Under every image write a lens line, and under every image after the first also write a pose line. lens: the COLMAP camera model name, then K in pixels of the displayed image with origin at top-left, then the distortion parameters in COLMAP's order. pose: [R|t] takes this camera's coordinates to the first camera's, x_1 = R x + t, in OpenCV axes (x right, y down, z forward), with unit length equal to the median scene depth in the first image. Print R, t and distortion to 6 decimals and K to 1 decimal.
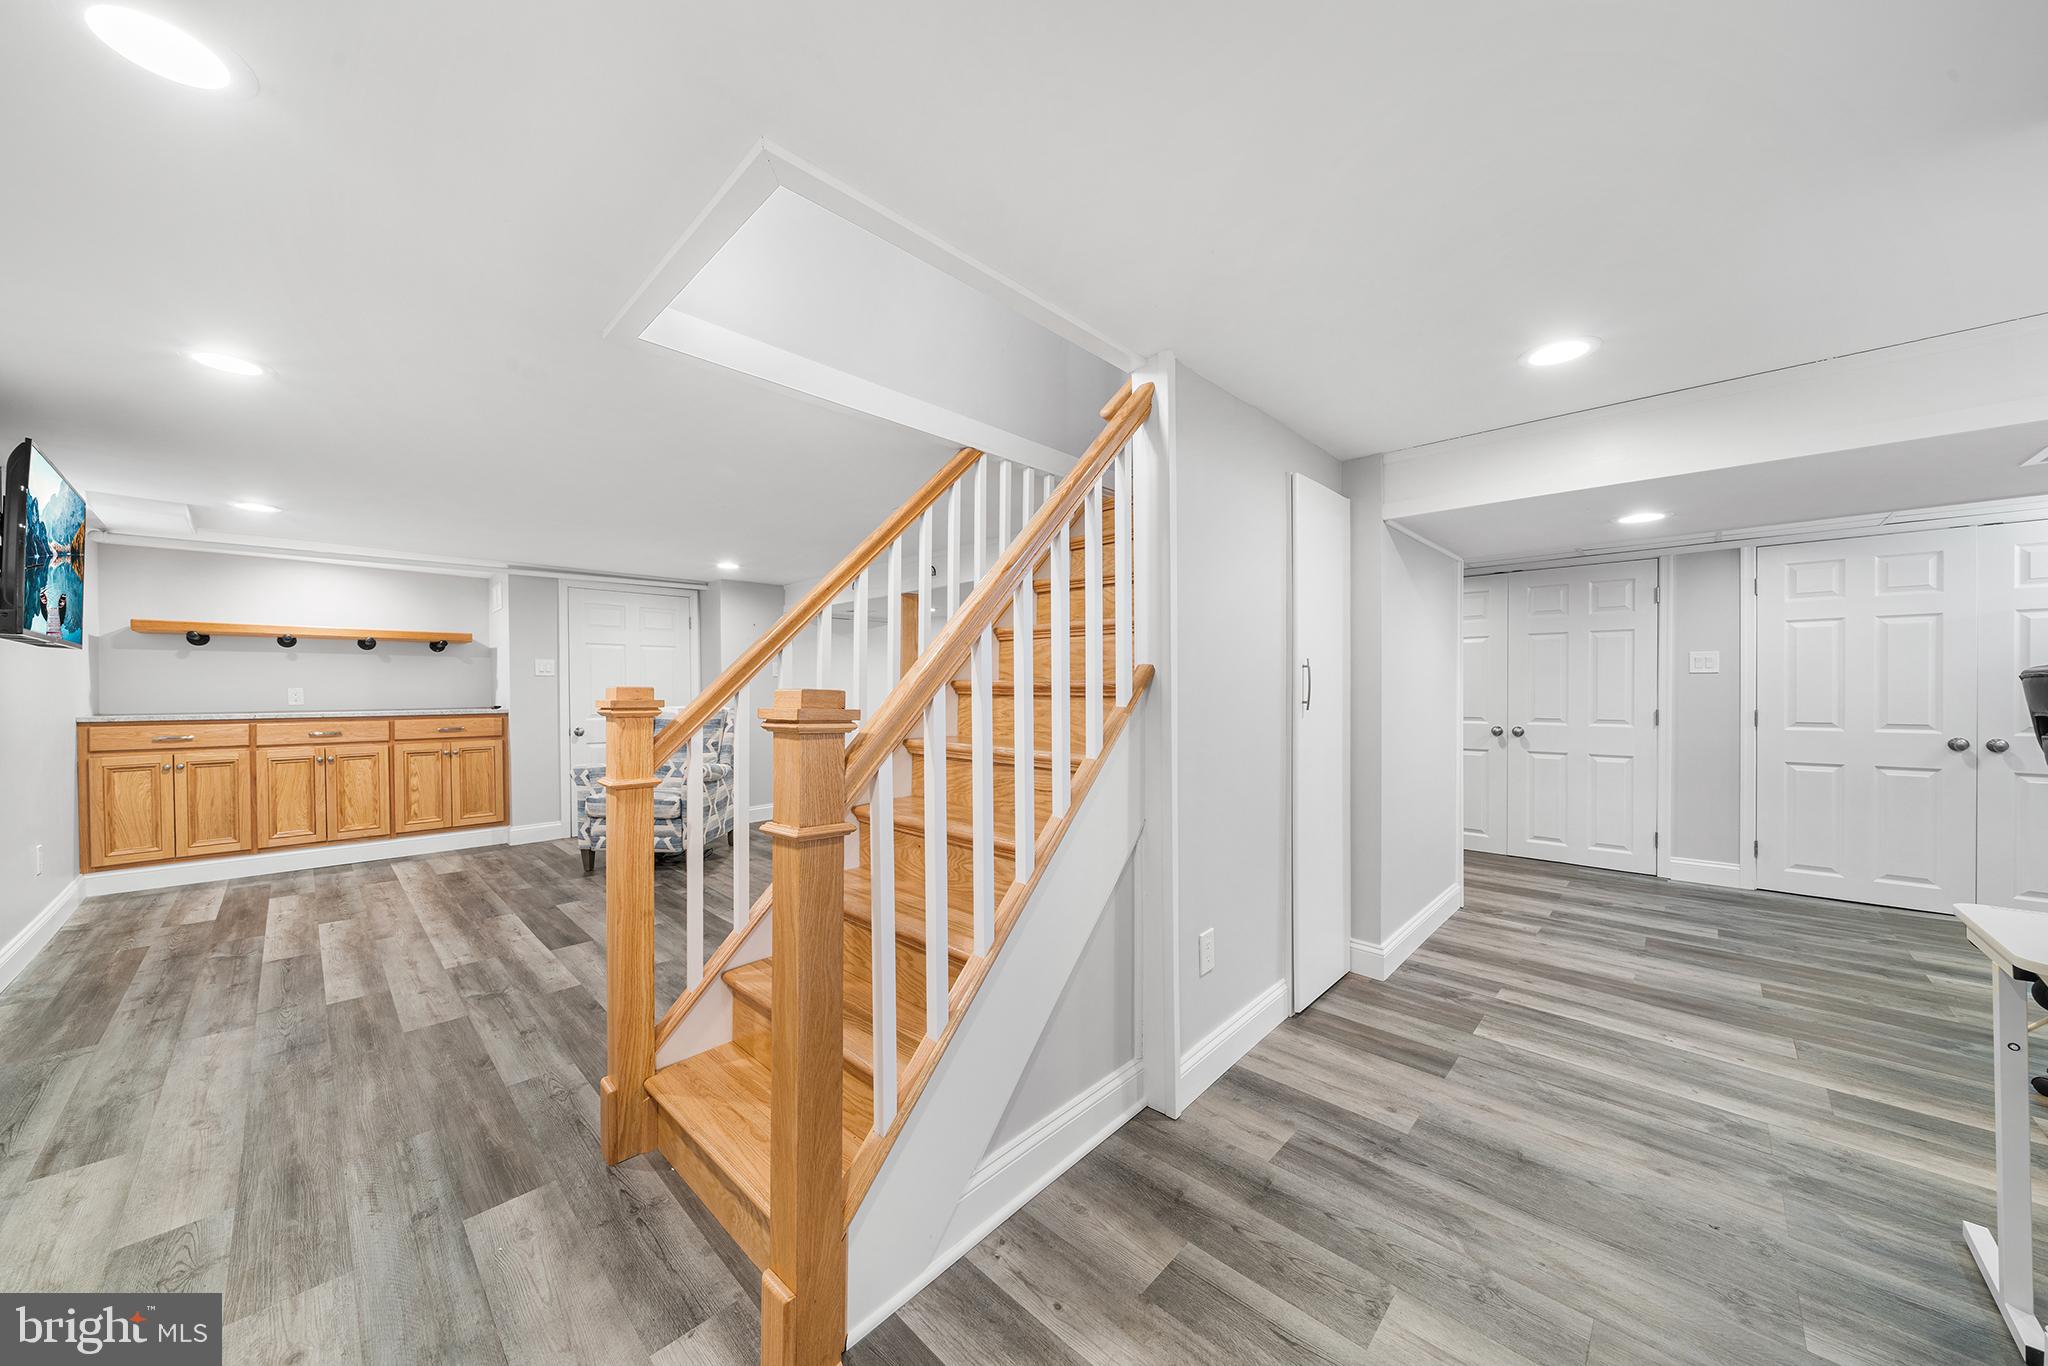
lens RADIAL K [[717.4, 0, 1021.2], [0, 717.4, 691.6], [0, 0, 1]] dist [-0.005171, 0.000083]
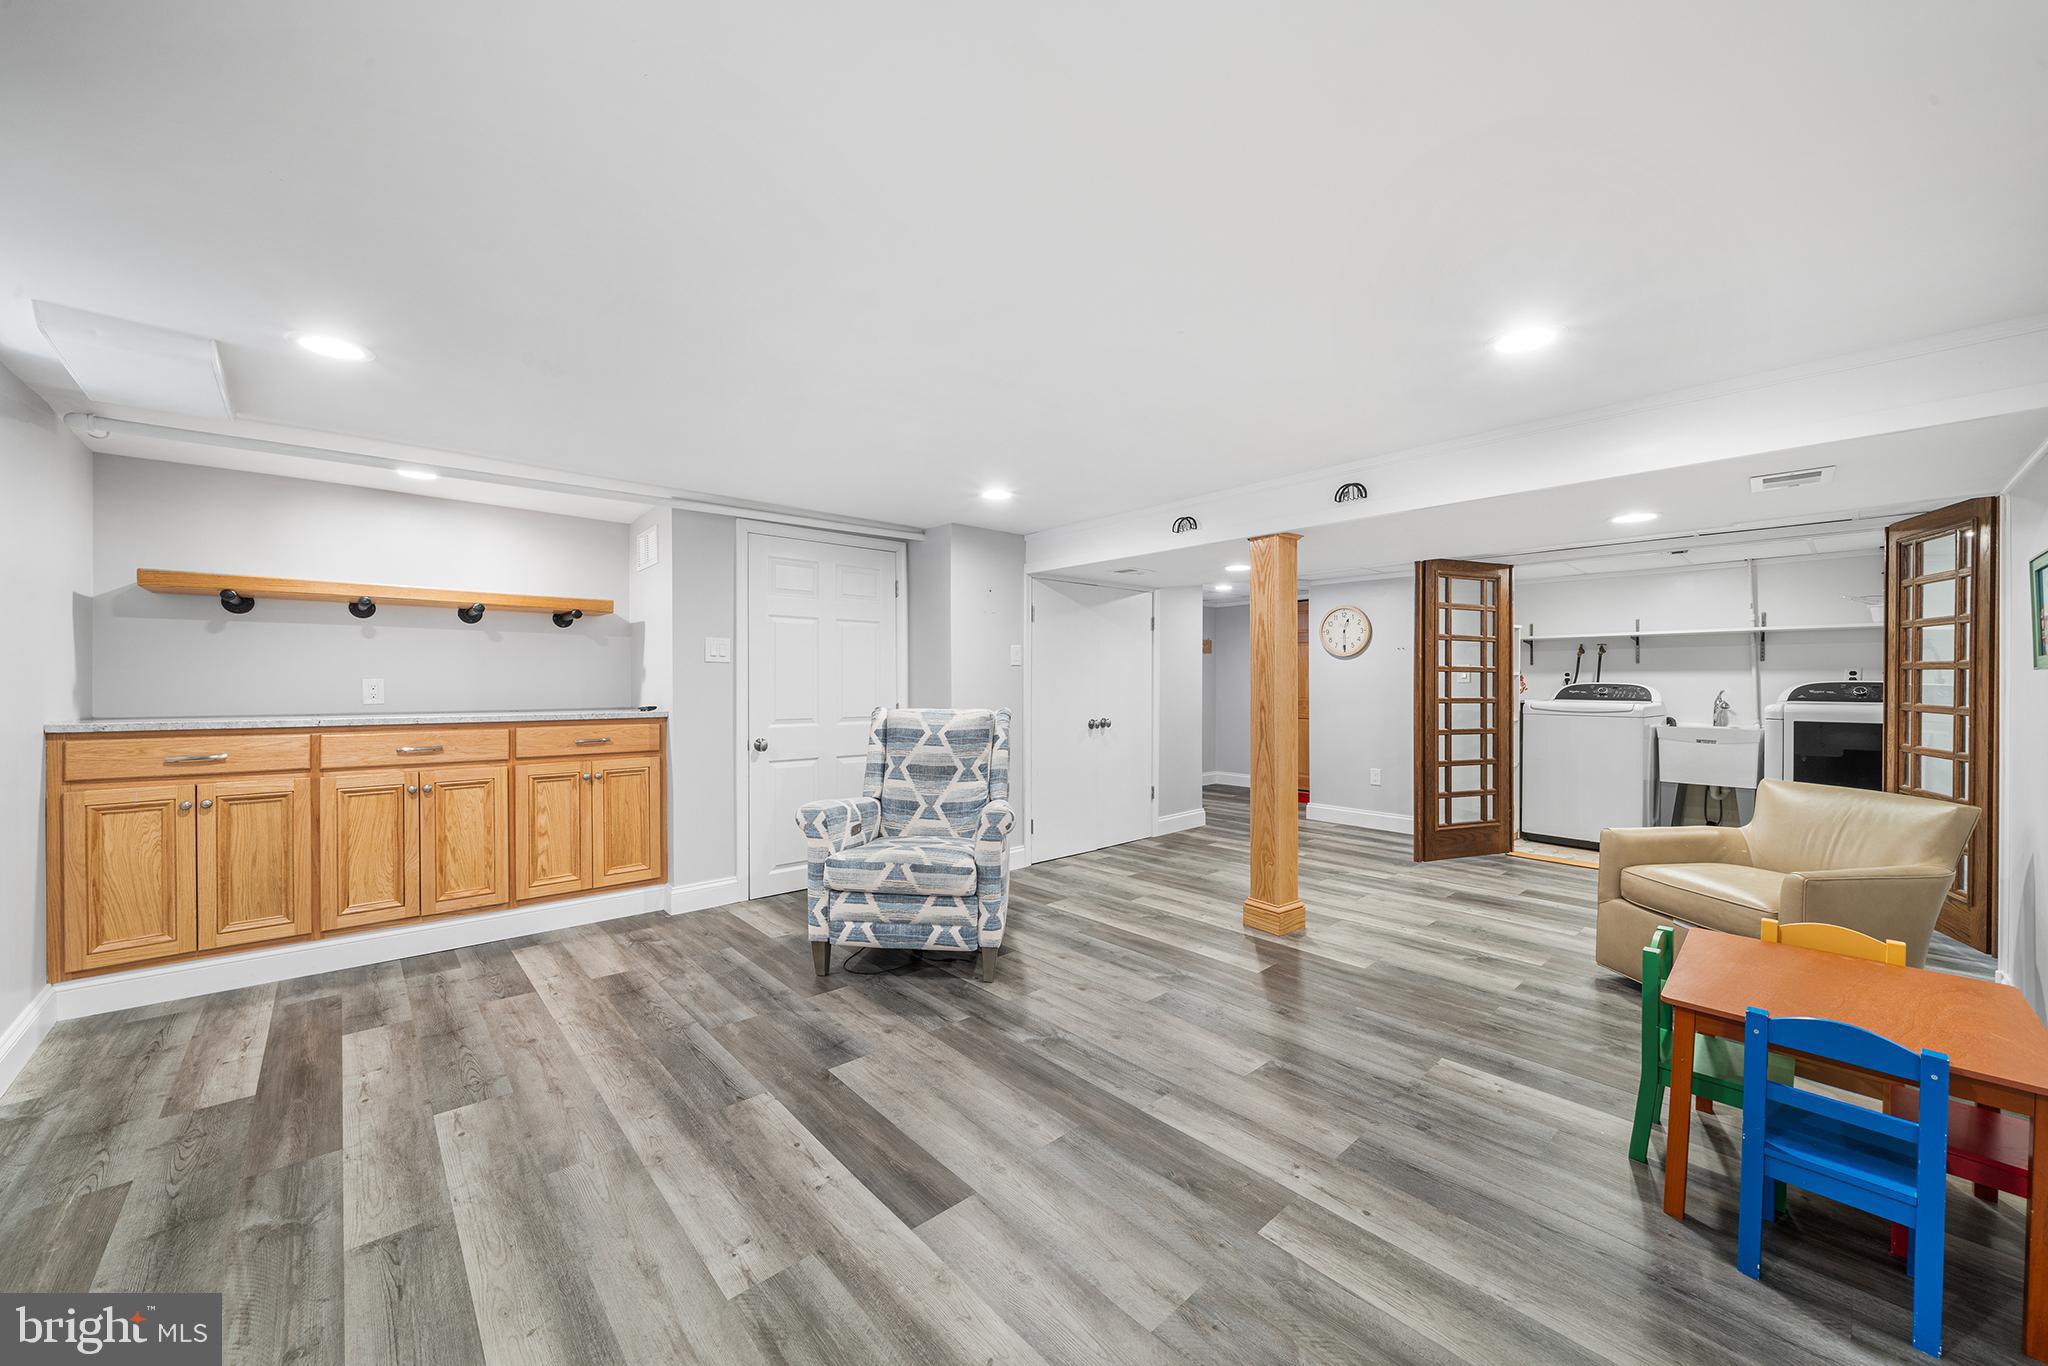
lens RADIAL K [[775.0, 0, 1025.5], [0, 775.0, 682.7], [0, 0, 1]] dist [-0.001472, -0.000098]
pose [[0.997572, 0.003982, -0.069534, -0.401712], [-0.004402, 0.999973, -0.005884, 0.000439], [0.069508, 0.006175, 0.997562, 0.358452]]
